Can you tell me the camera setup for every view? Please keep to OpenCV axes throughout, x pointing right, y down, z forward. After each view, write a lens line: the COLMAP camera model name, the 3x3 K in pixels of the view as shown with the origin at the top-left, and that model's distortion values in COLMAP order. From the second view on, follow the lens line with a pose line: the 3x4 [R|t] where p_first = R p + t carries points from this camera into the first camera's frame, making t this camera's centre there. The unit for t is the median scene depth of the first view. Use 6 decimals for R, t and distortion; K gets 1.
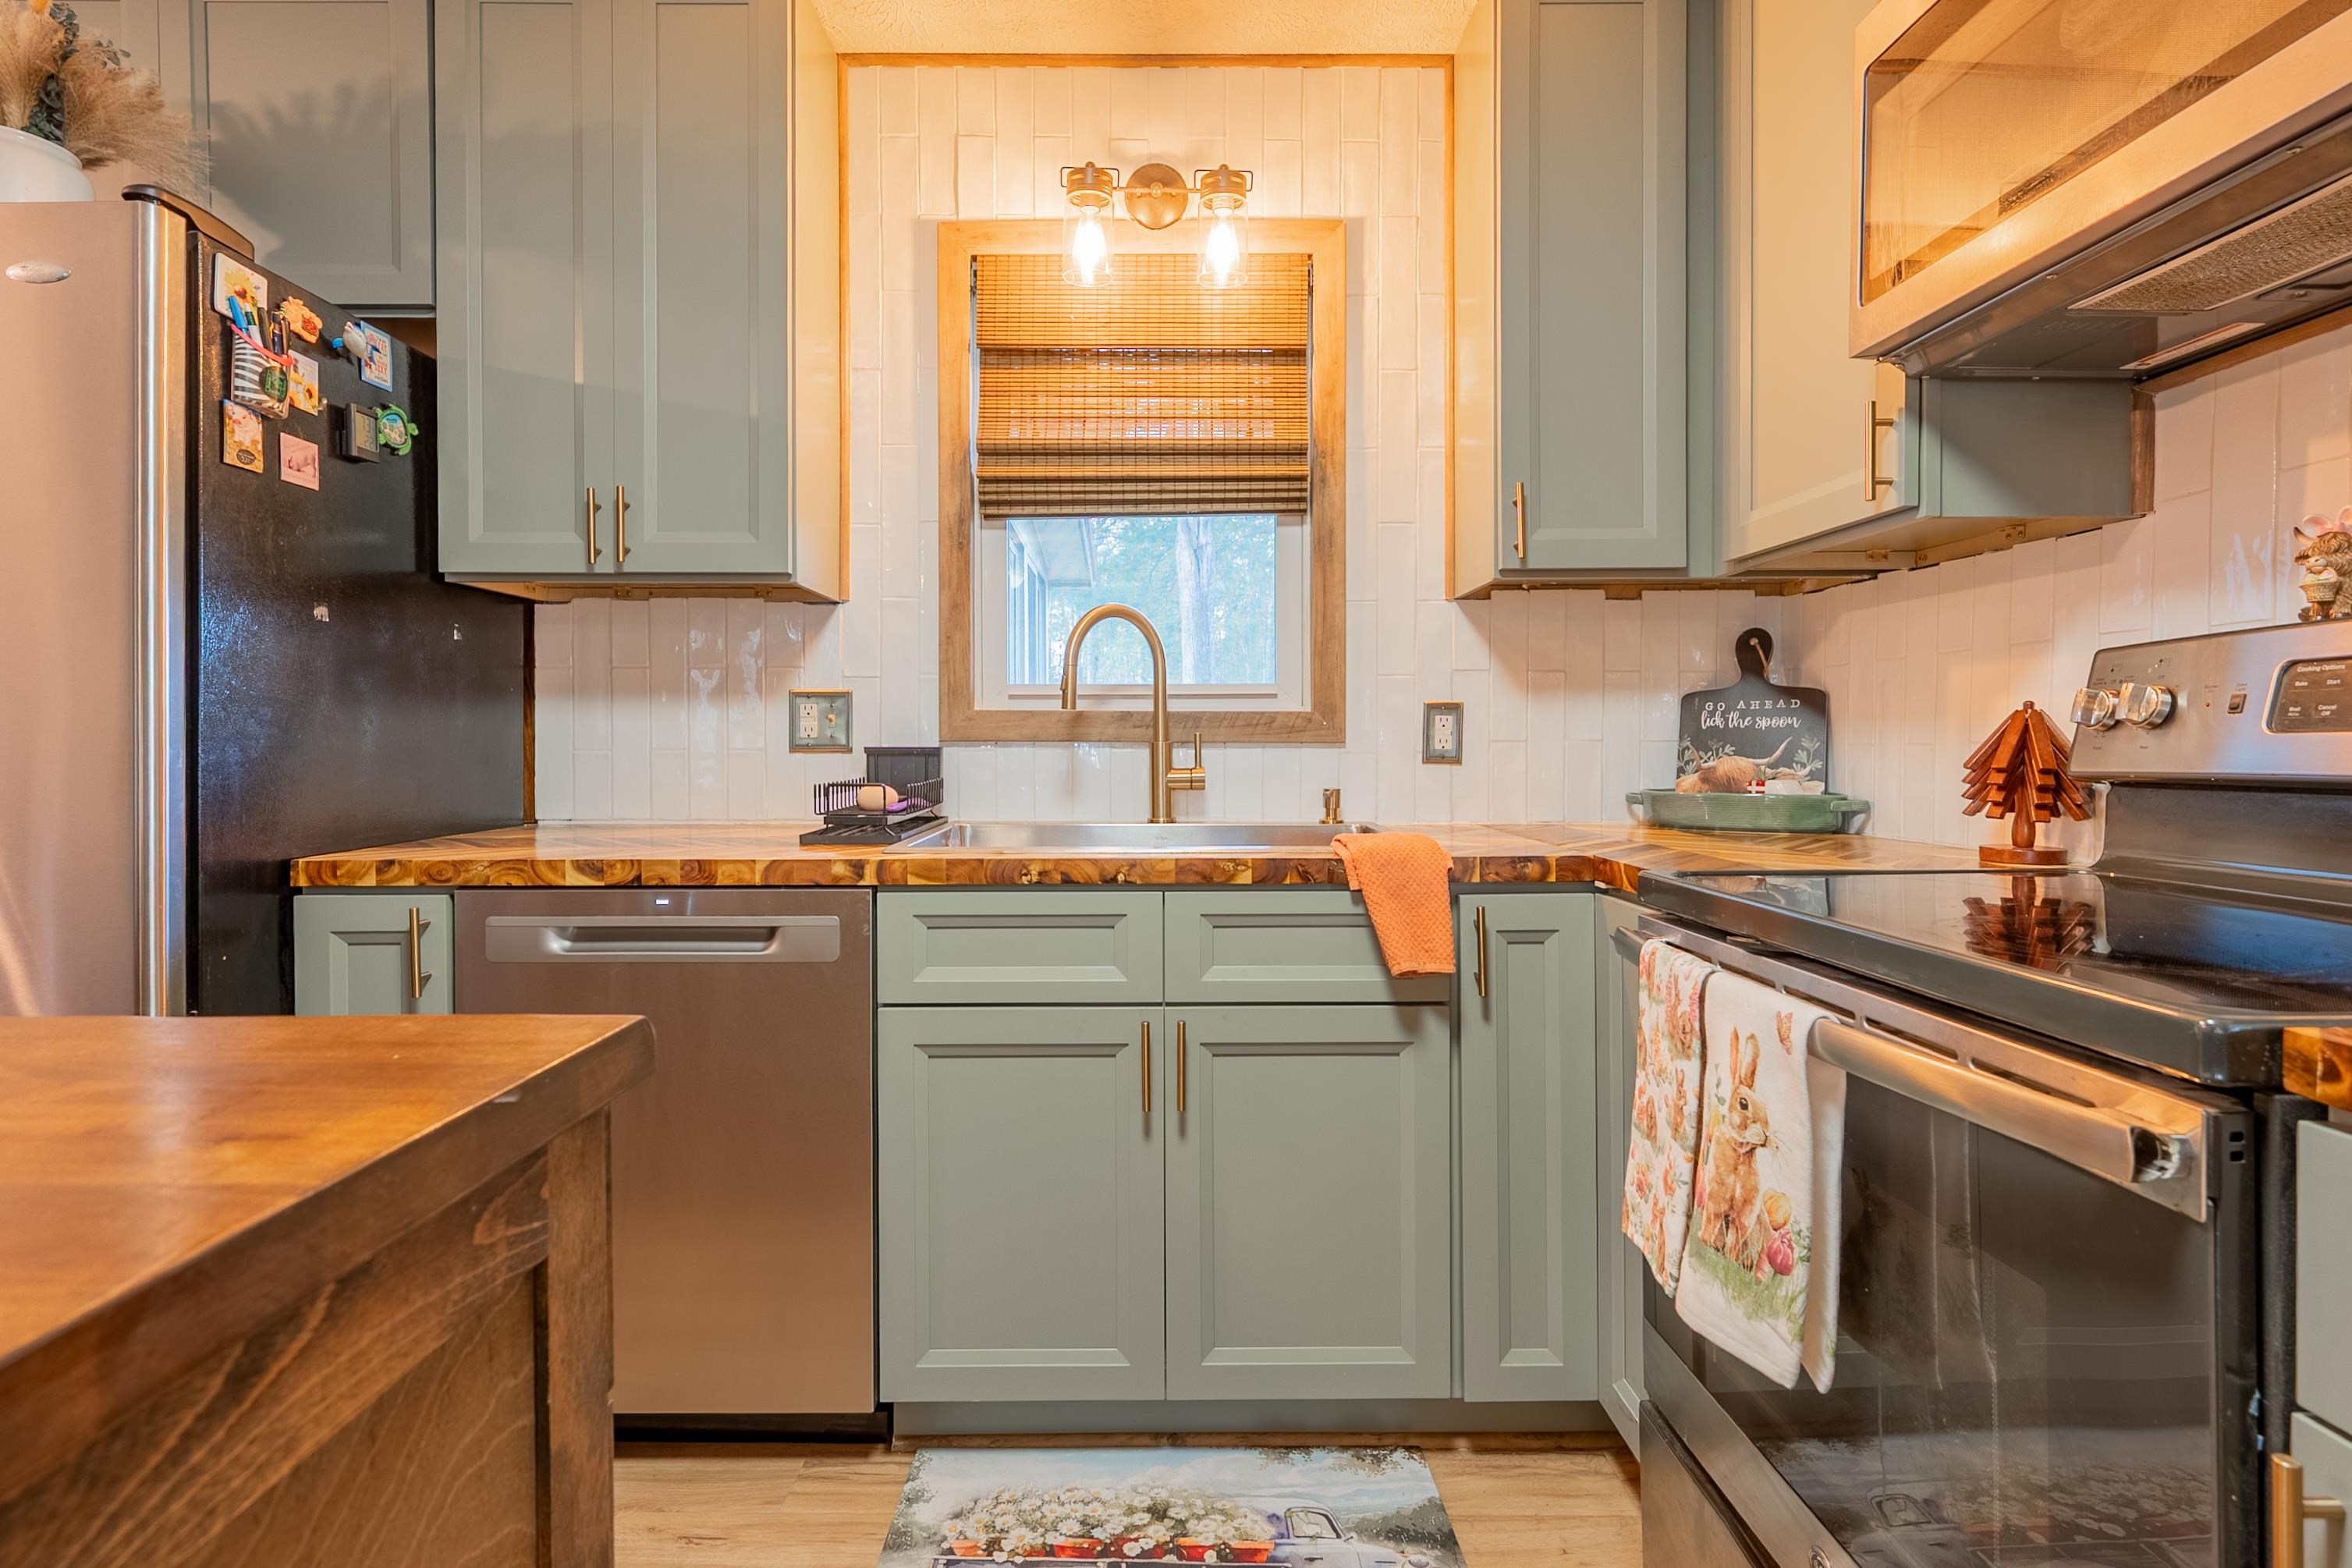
lens RADIAL K [[1106.2, 0, 1165.3], [0, 1106.2, 754.2], [0, 0, 1]] dist [0.000738, 0.000602]
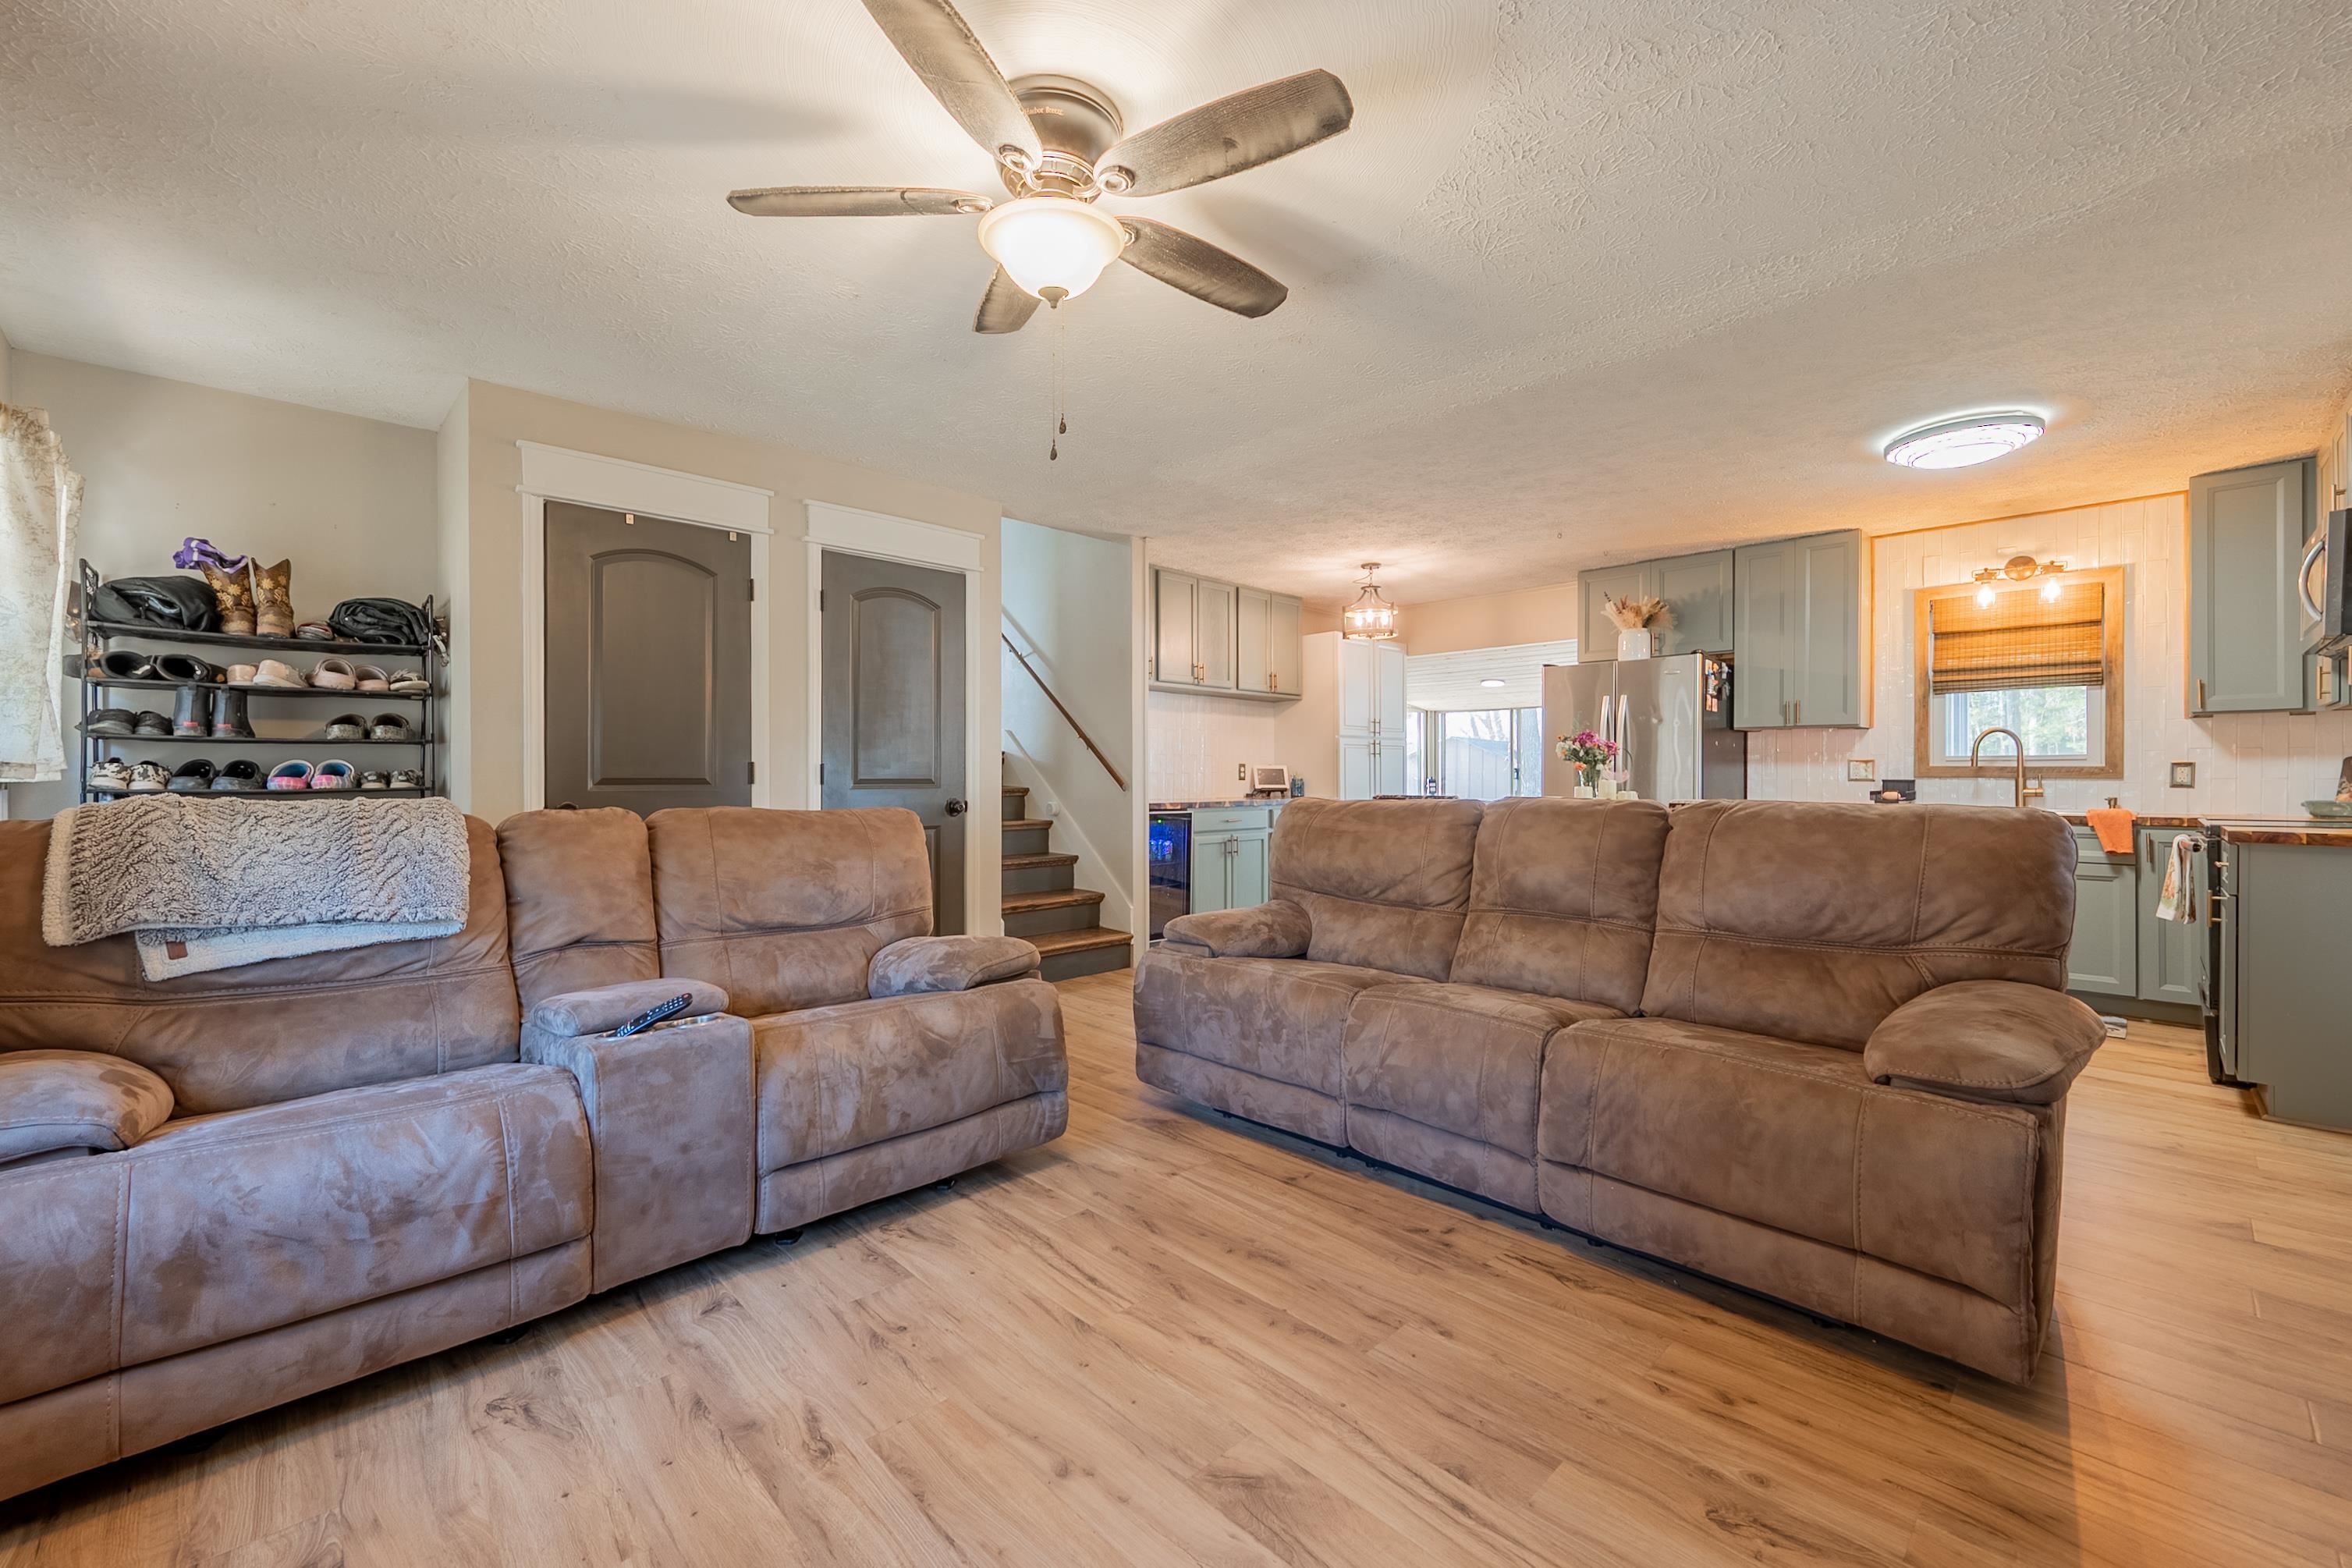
lens RADIAL K [[952.4, 0, 1173.8], [0, 952.4, 775.3], [0, 0, 1]] dist [0.007992, -0.001494]
pose [[0.691880, 0.002178, -0.722009, 0.273715], [-0.011142, 0.999909, -0.007661, 0.024538], [0.721926, 0.013345, 0.691841, -2.254121]]
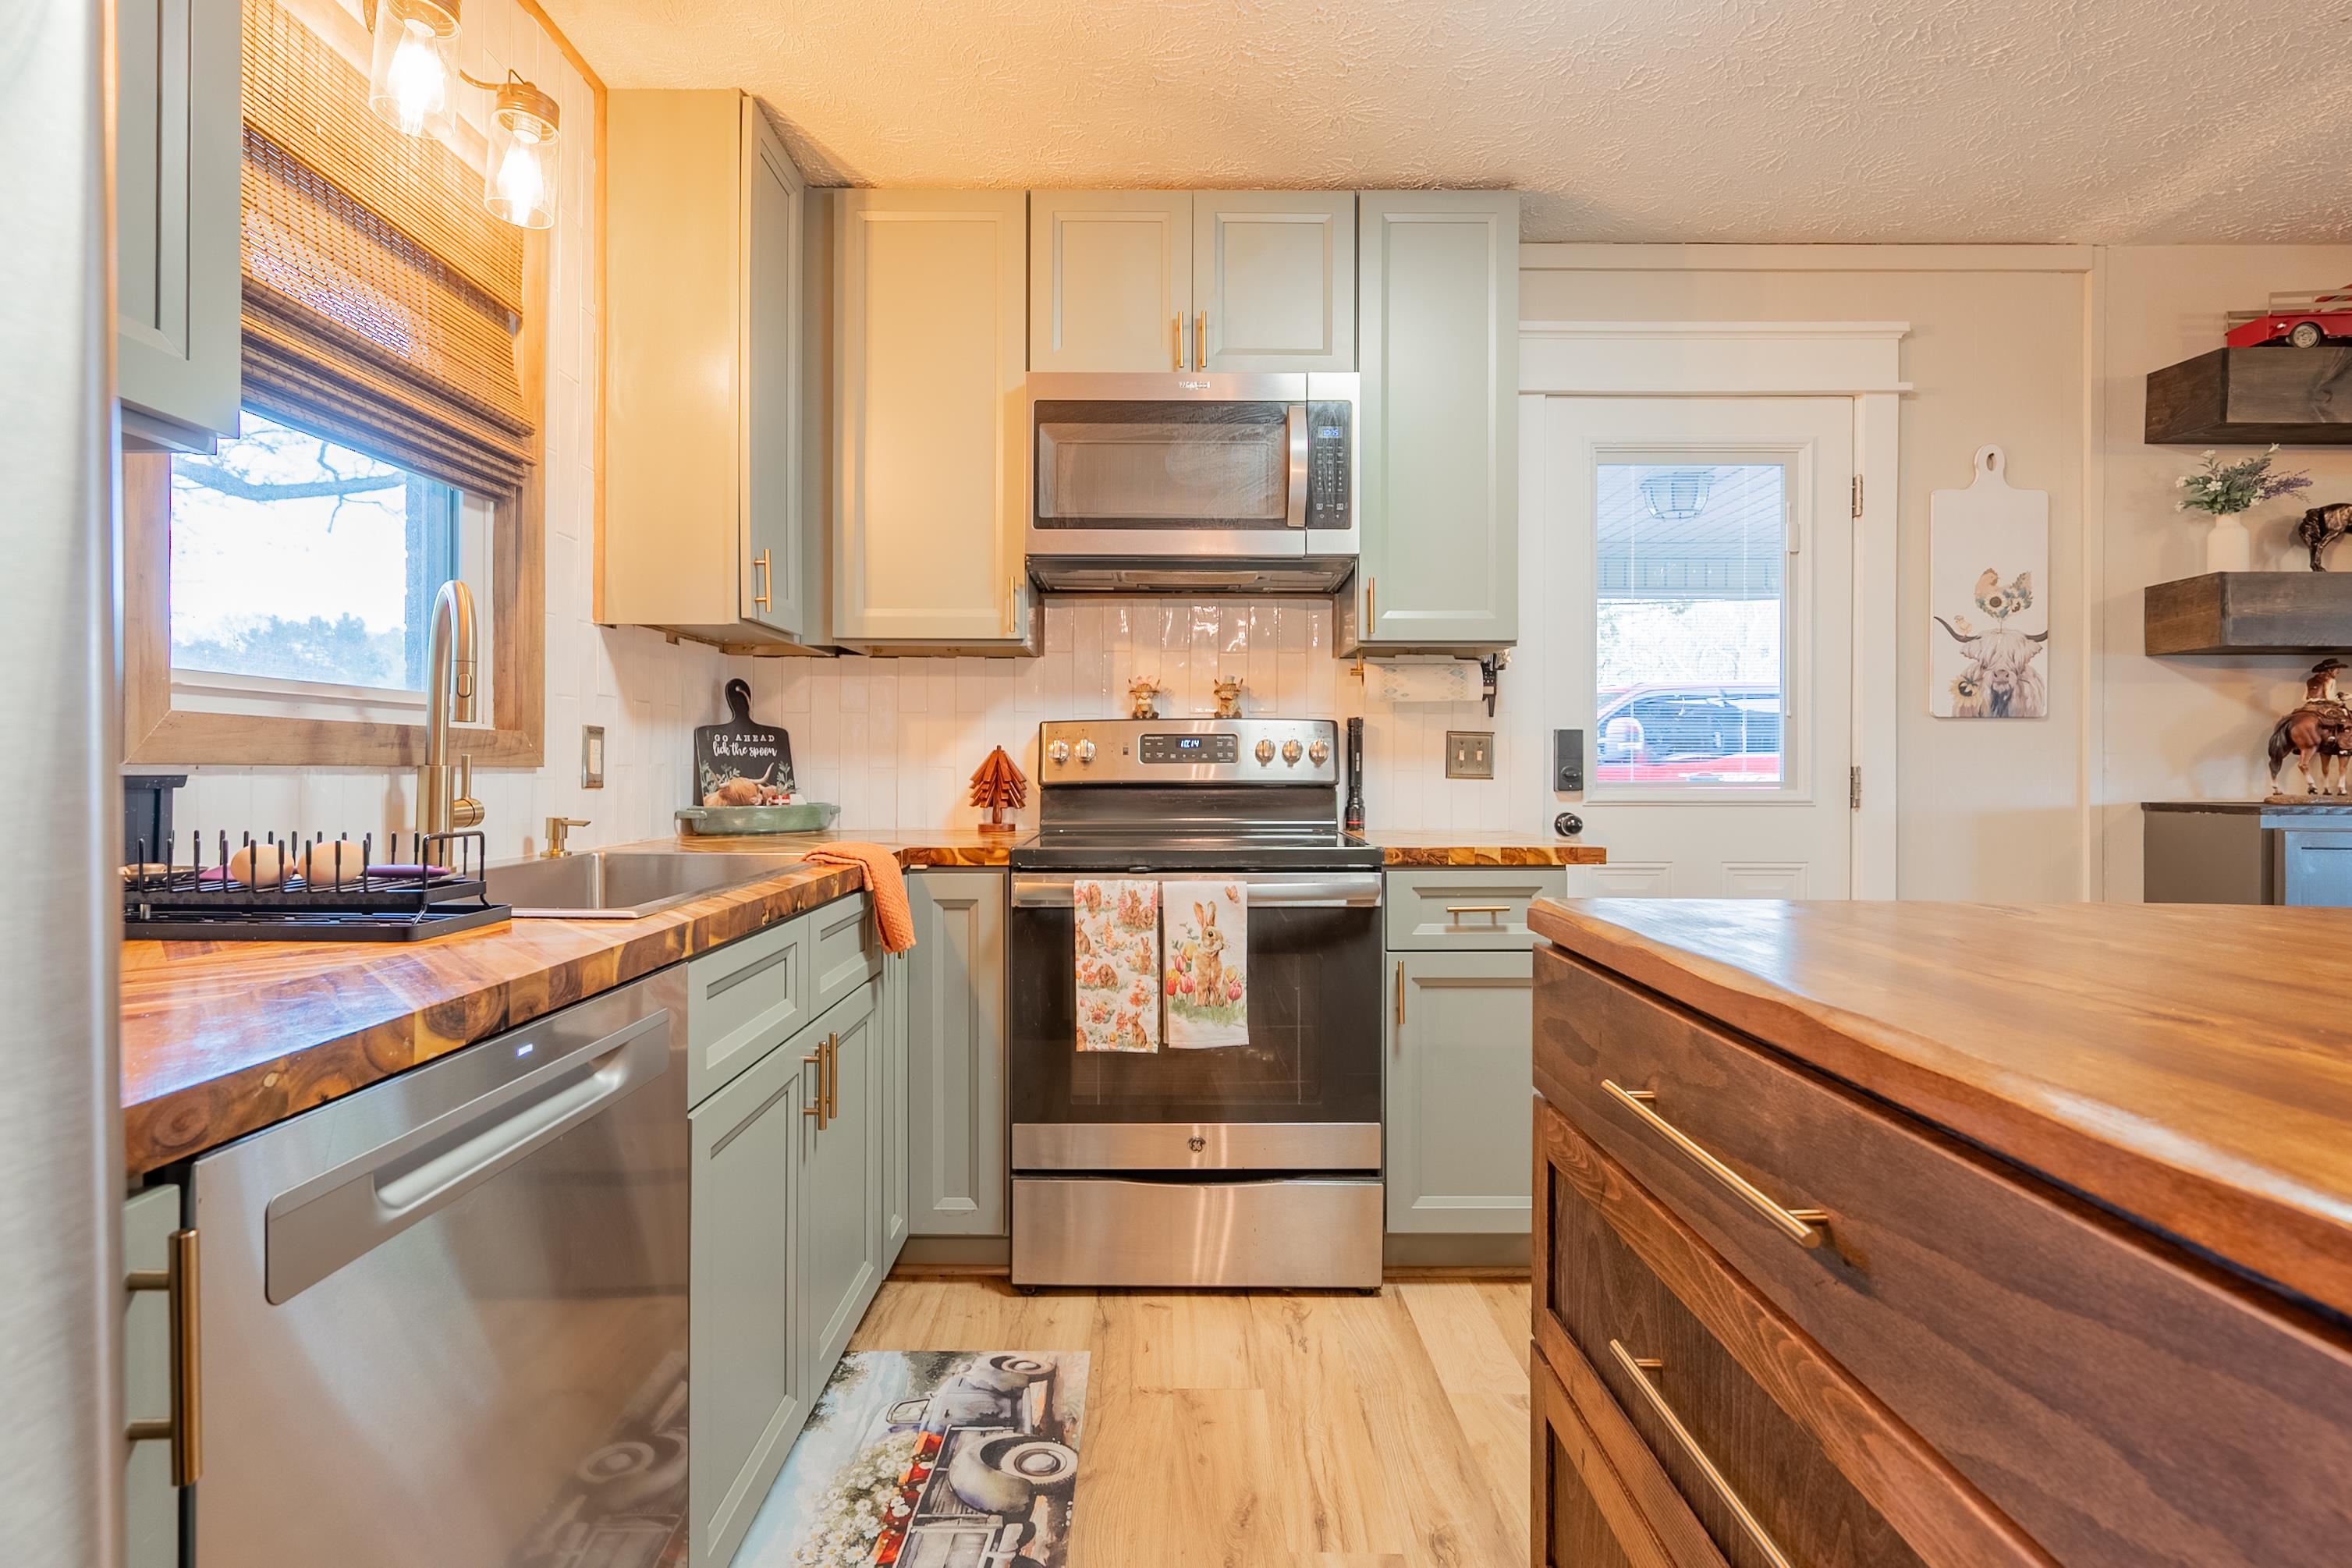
lens RADIAL K [[1106.2, 0, 1158.4], [0, 1106.2, 765.7], [0, 0, 1]] dist [0.000738, 0.000602]
pose [[0.007075, 0.001341, 0.999974, -0.845072], [0.009288, 0.999956, -0.001407, -0.006373], [-0.999932, 0.009298, 0.007062, 0.556209]]
